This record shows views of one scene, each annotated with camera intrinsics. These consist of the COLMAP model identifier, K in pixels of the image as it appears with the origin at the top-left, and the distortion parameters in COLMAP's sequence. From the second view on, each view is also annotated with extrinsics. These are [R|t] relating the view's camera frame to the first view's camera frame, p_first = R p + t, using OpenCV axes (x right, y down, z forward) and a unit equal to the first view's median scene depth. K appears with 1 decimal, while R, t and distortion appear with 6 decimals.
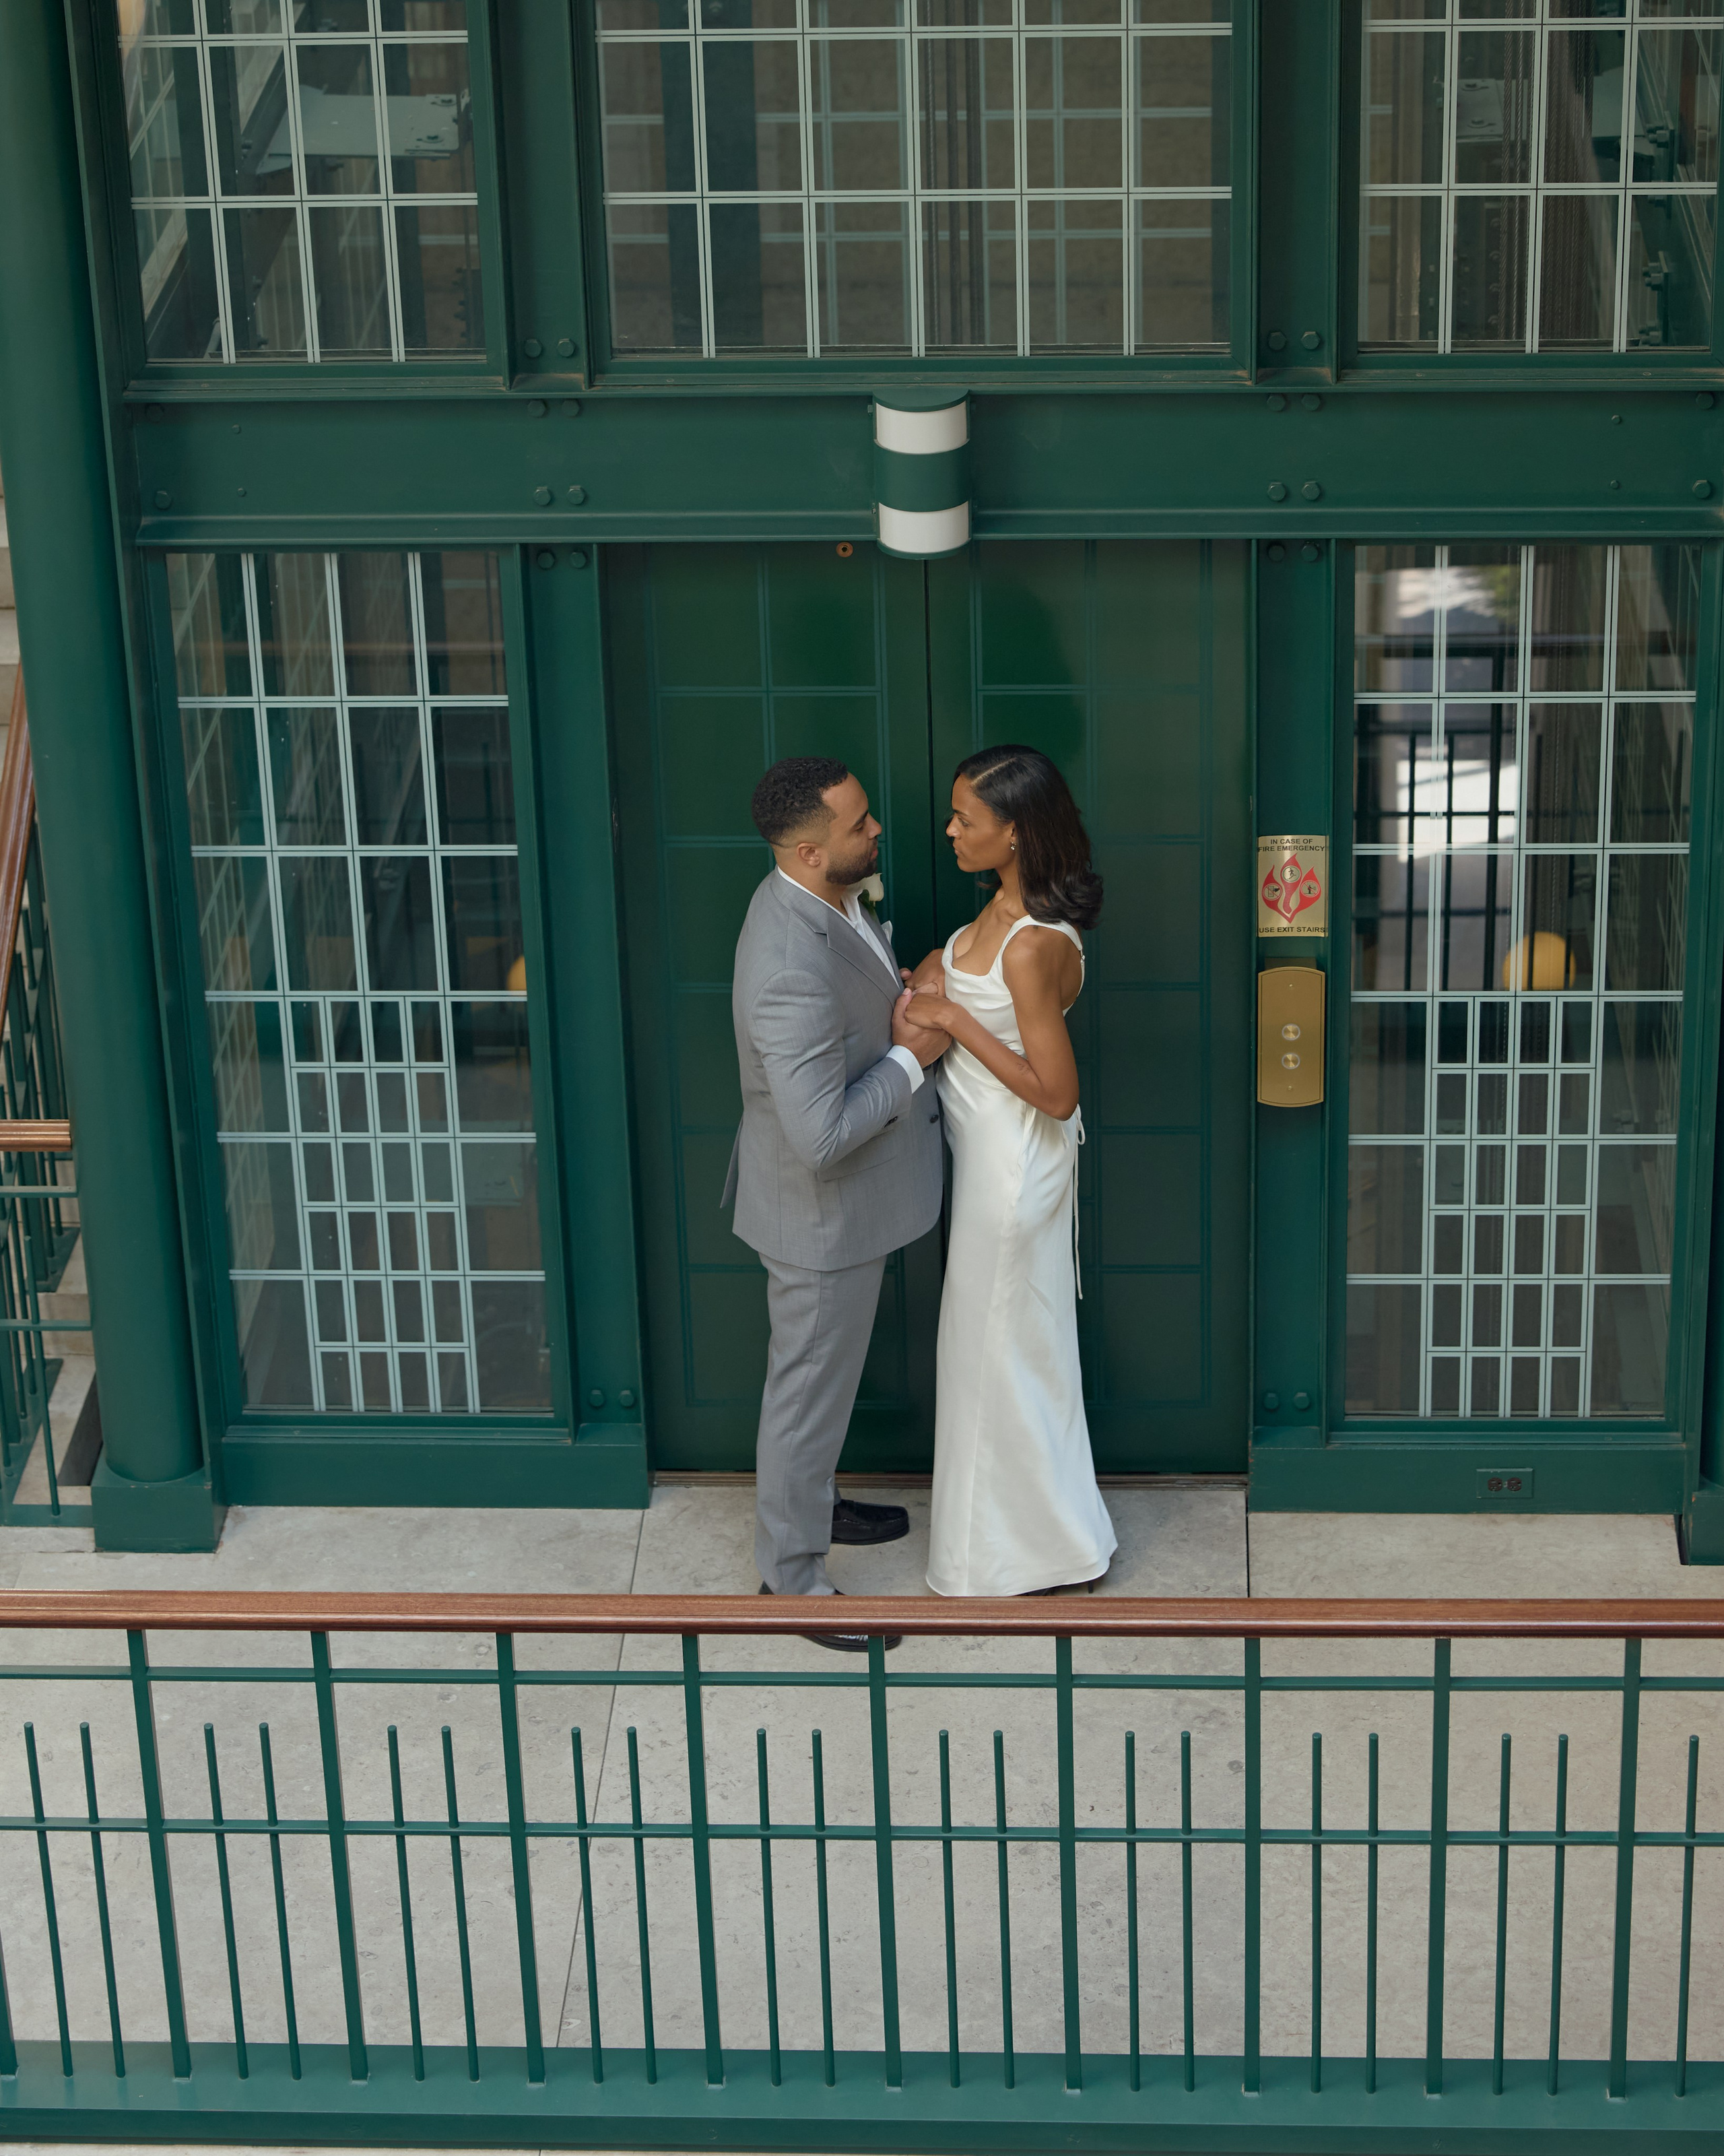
lens RADIAL K [[5136.9, 0, 809.8], [0, 5136.9, 810.6], [0, 0, 1]] dist [-0.055348, 0.000000]
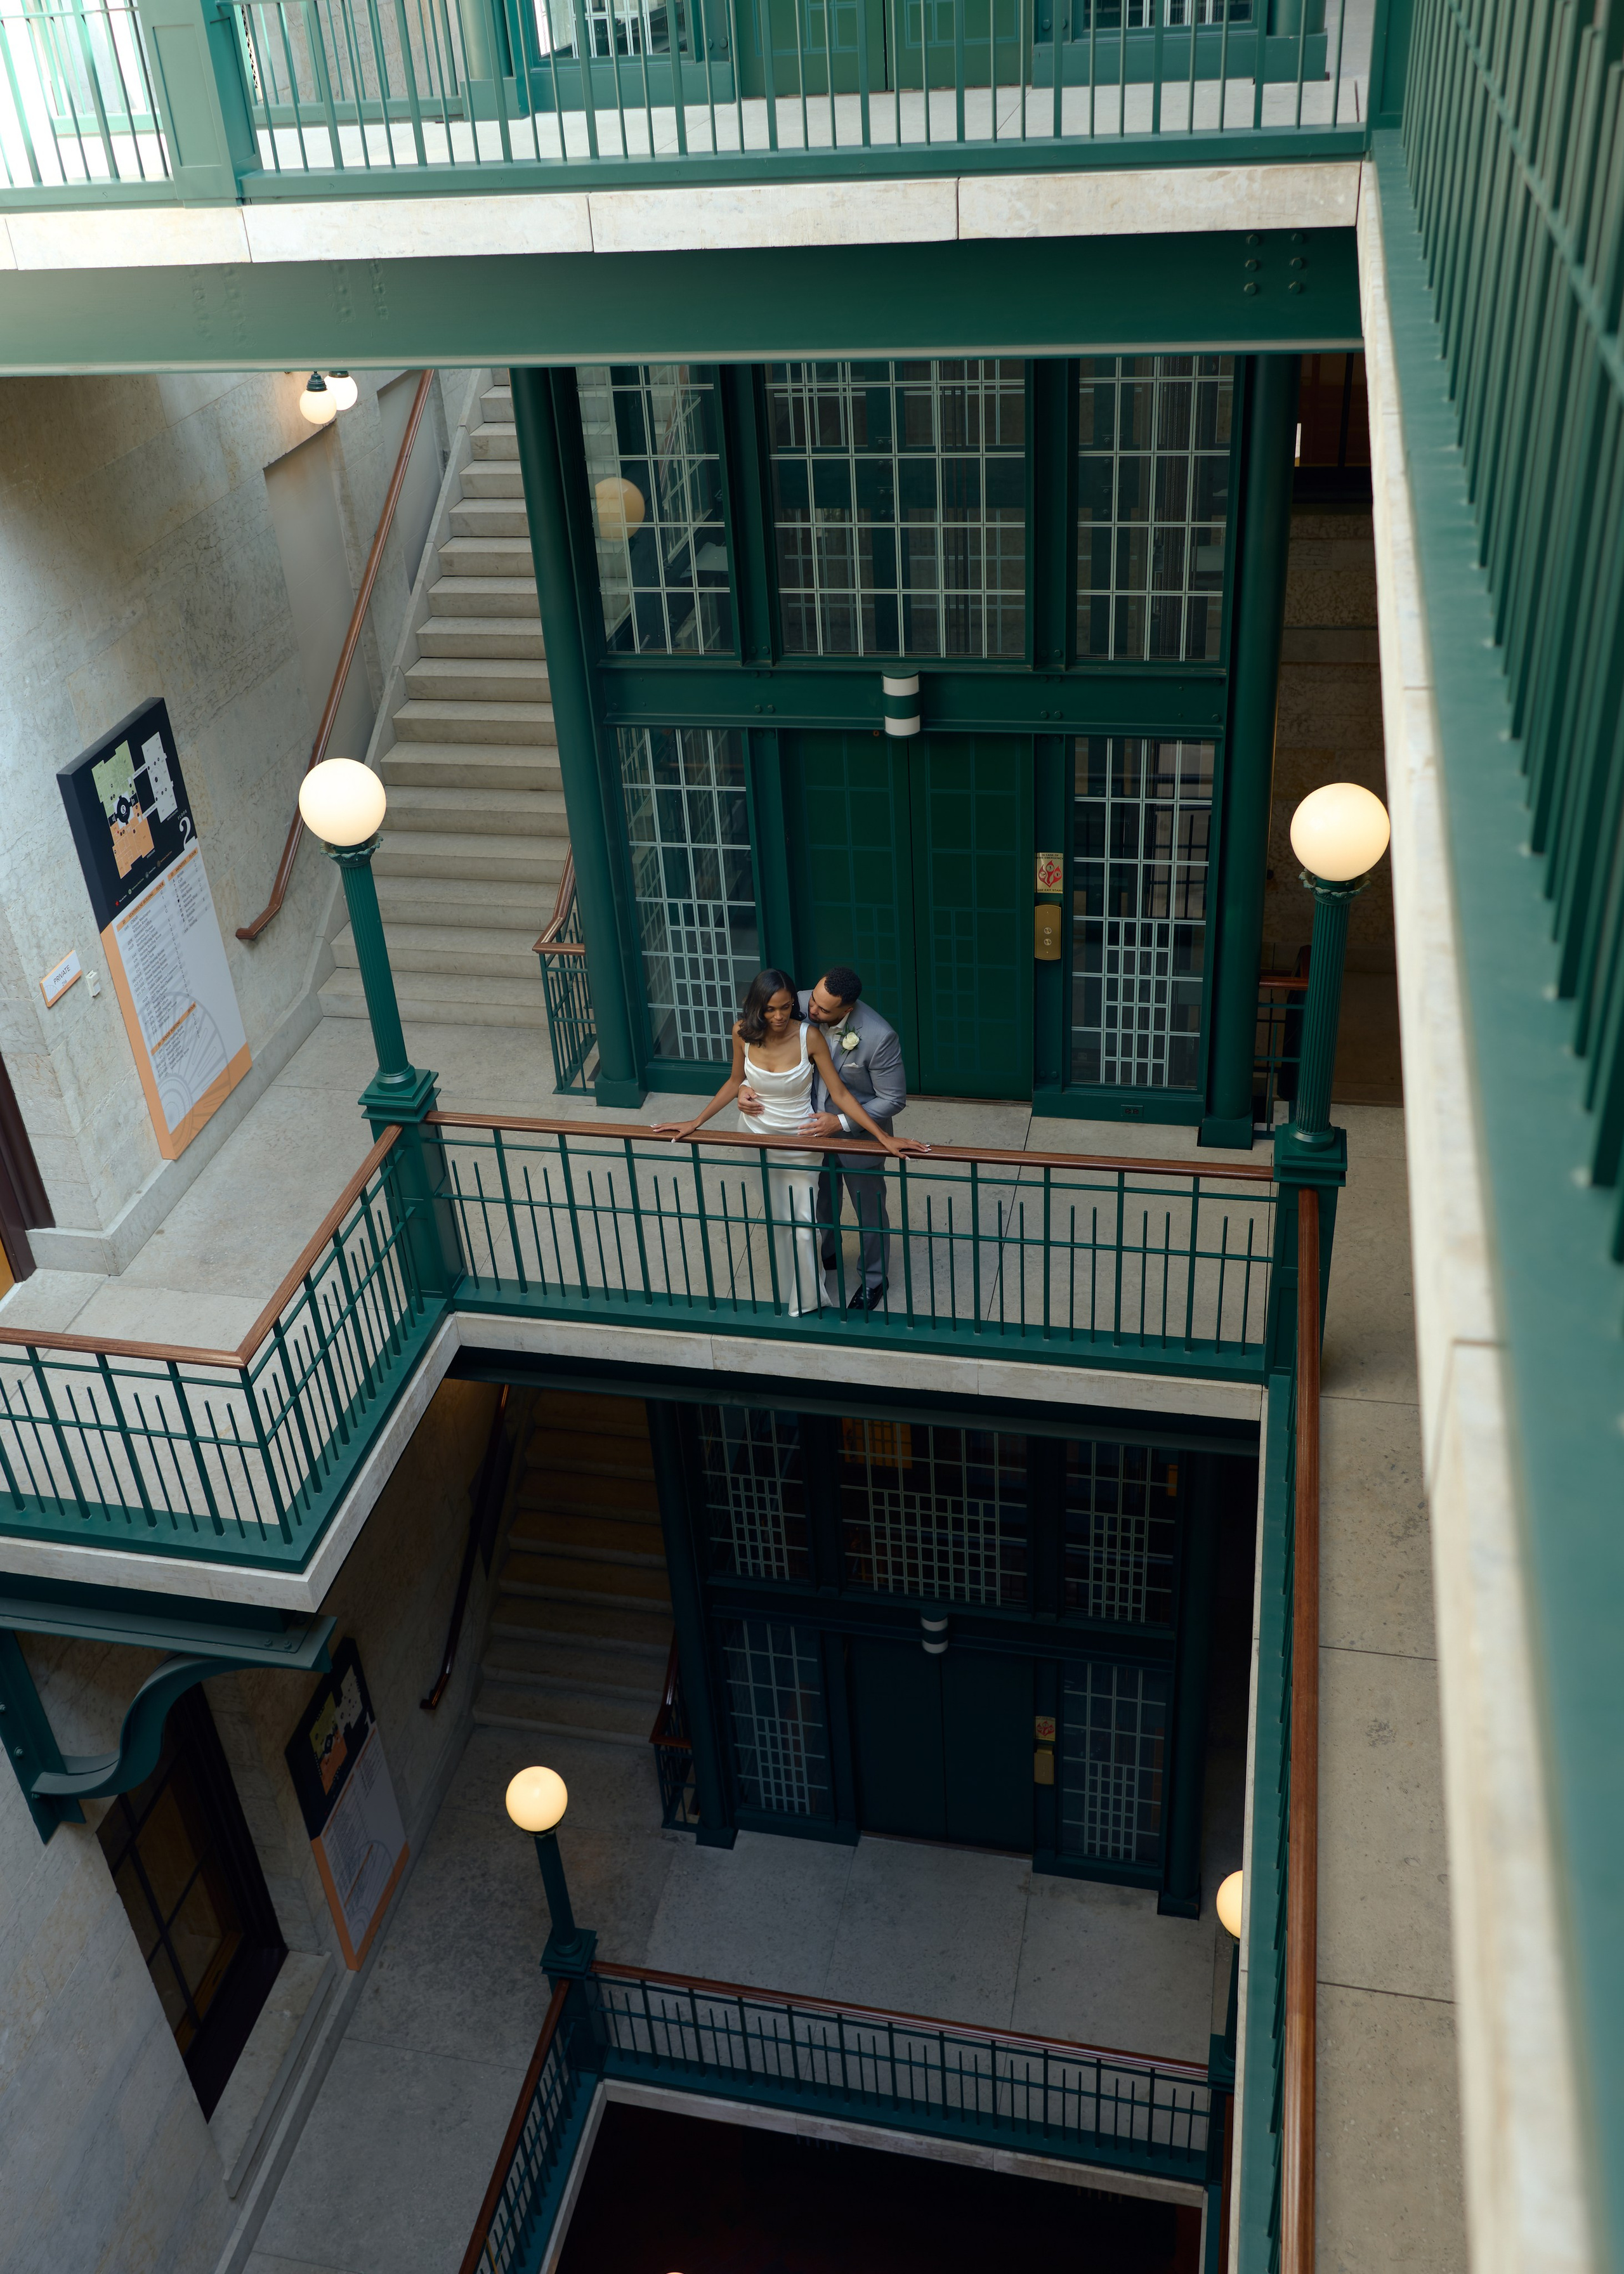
lens RADIAL K [[2006.7, 0, 778.2], [0, 2006.7, 1115.6], [0, 0, 1]] dist [-0.008189, -0.011698]
pose [[0.986247, 0.057780, -0.154850, 0.124352], [-0.036048, 0.989546, 0.139638, -0.000225], [0.161300, -0.132135, 0.978020, -0.008403]]
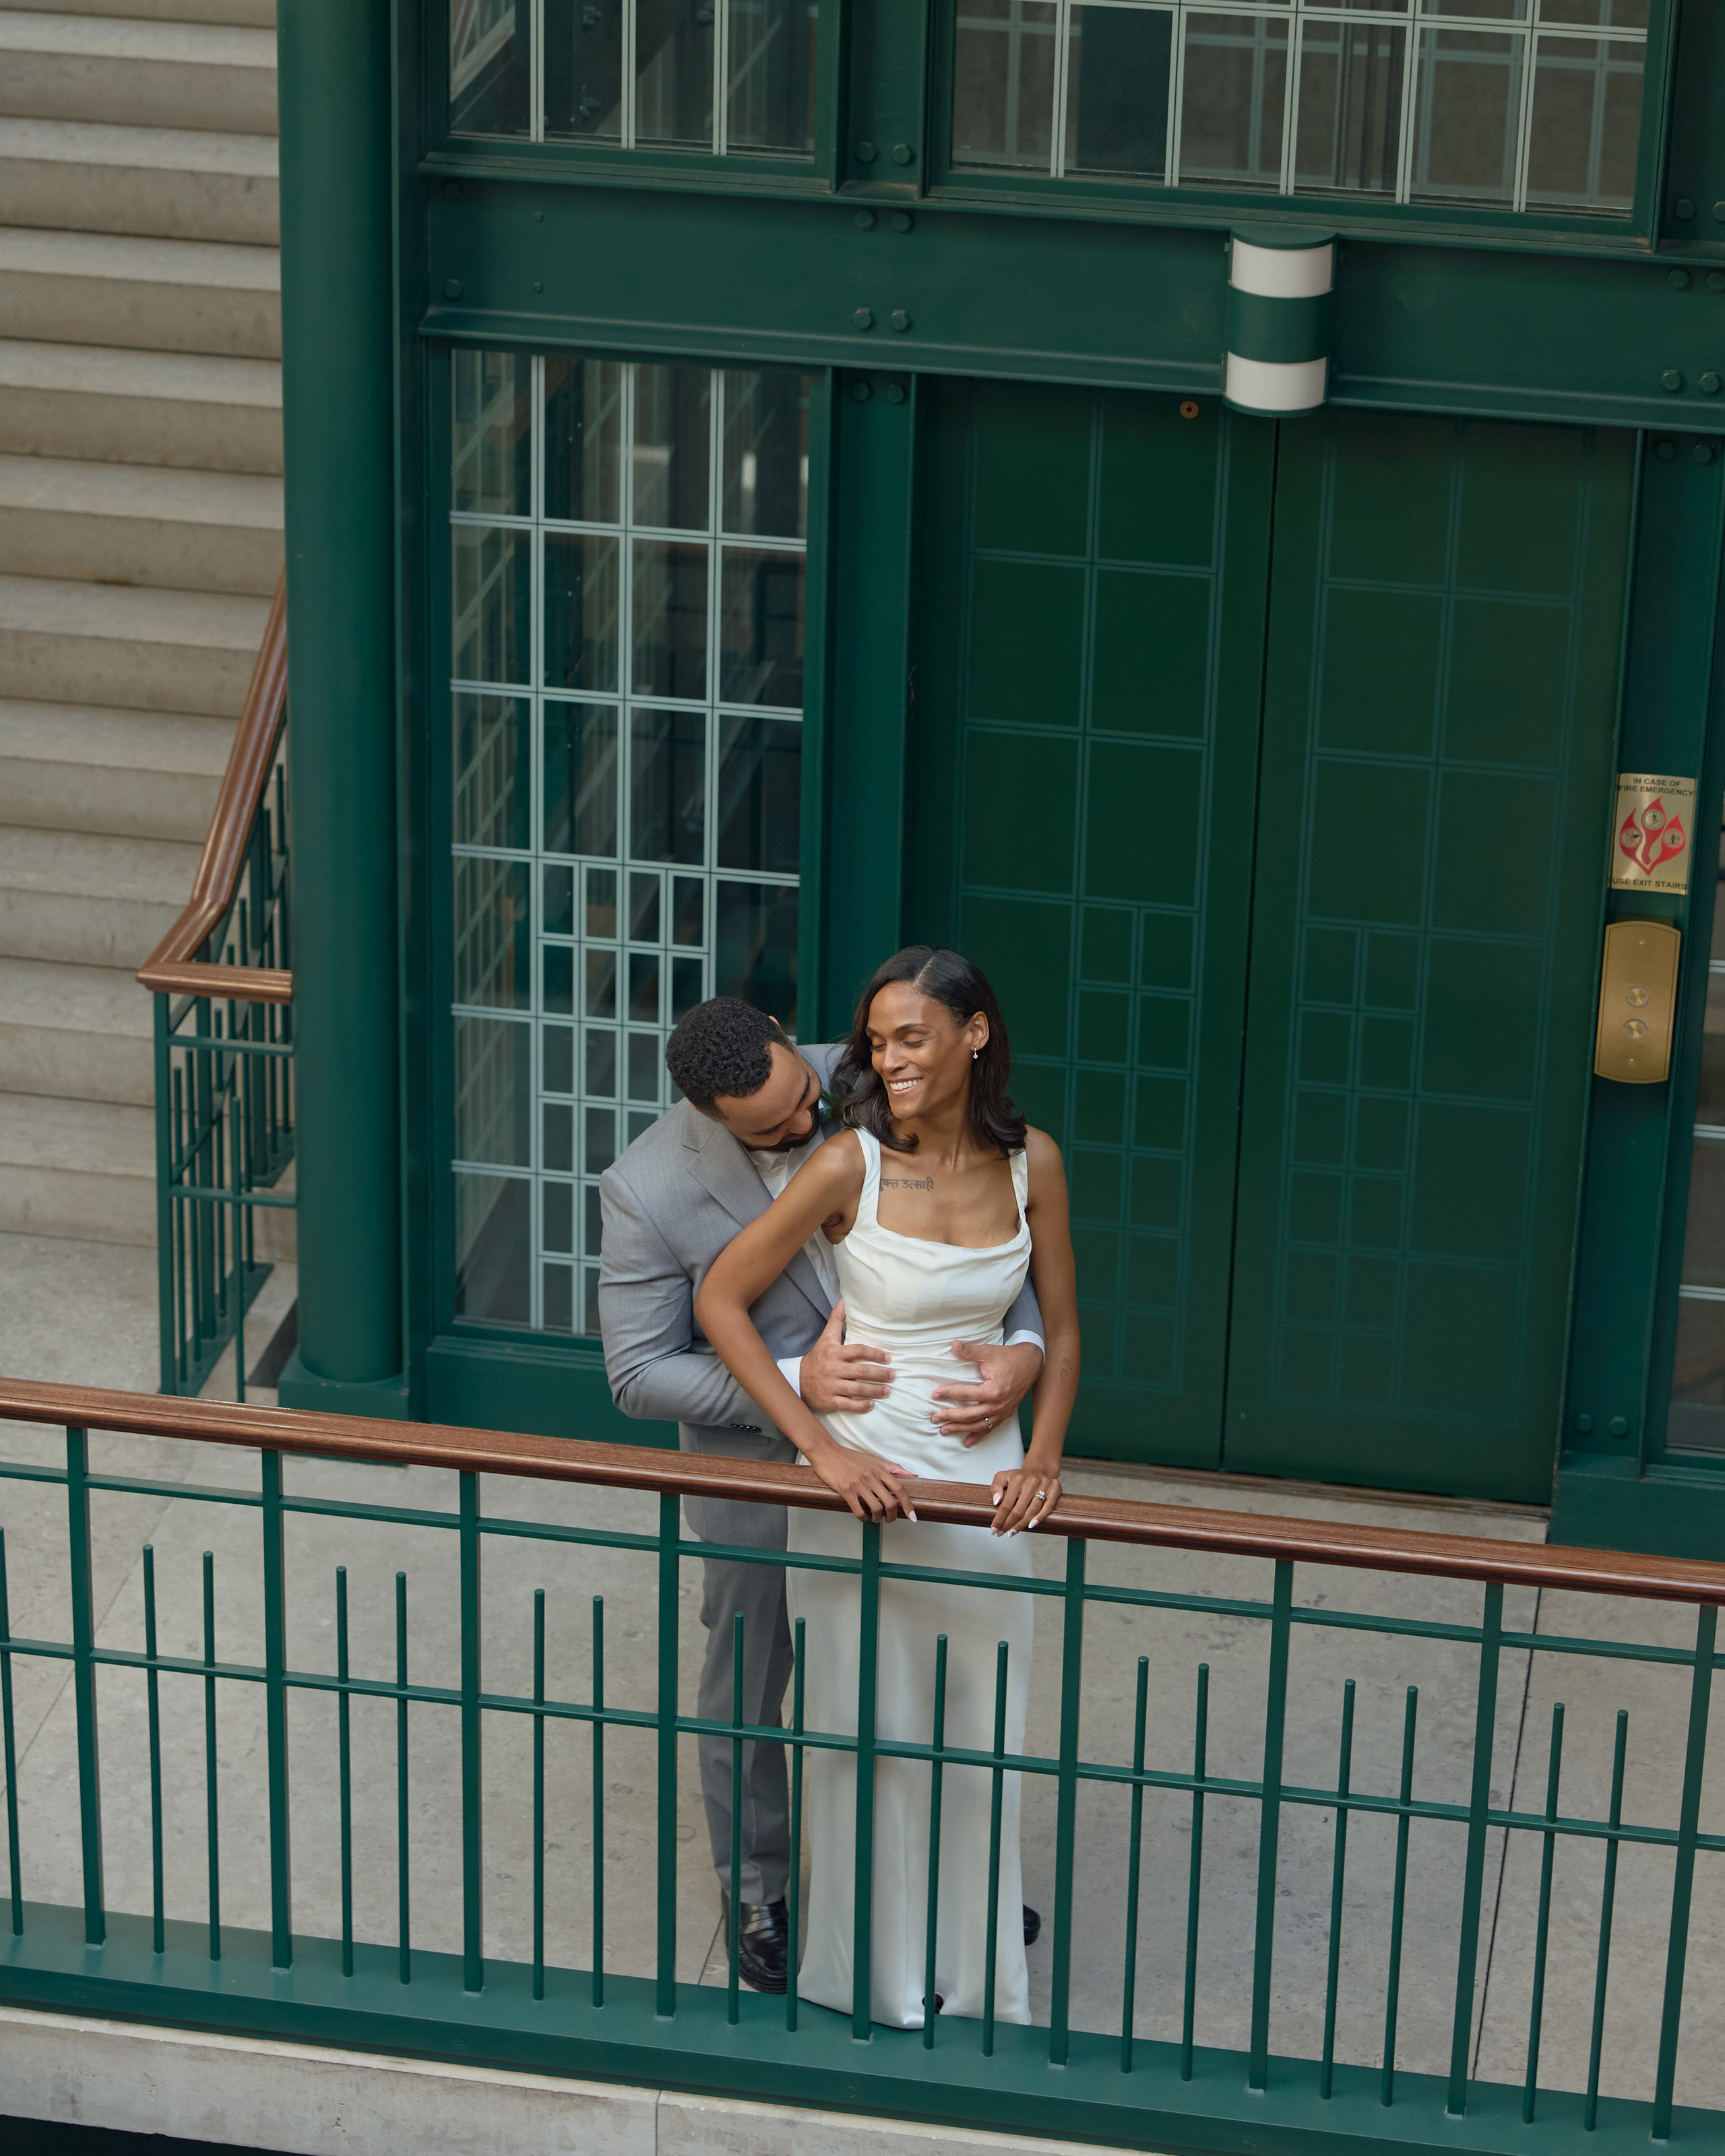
lens RADIAL K [[5642.8, 0, 767.1], [0, 5642.8, 936.6], [0, 0, 1]] dist [-0.057795, 0.000000]
pose [[0.990455, 0.095788, -0.099114, 0.040599], [-0.098828, 0.994759, -0.026220, 0.075413], [0.096083, 0.035765, 0.994731, 0.005686]]
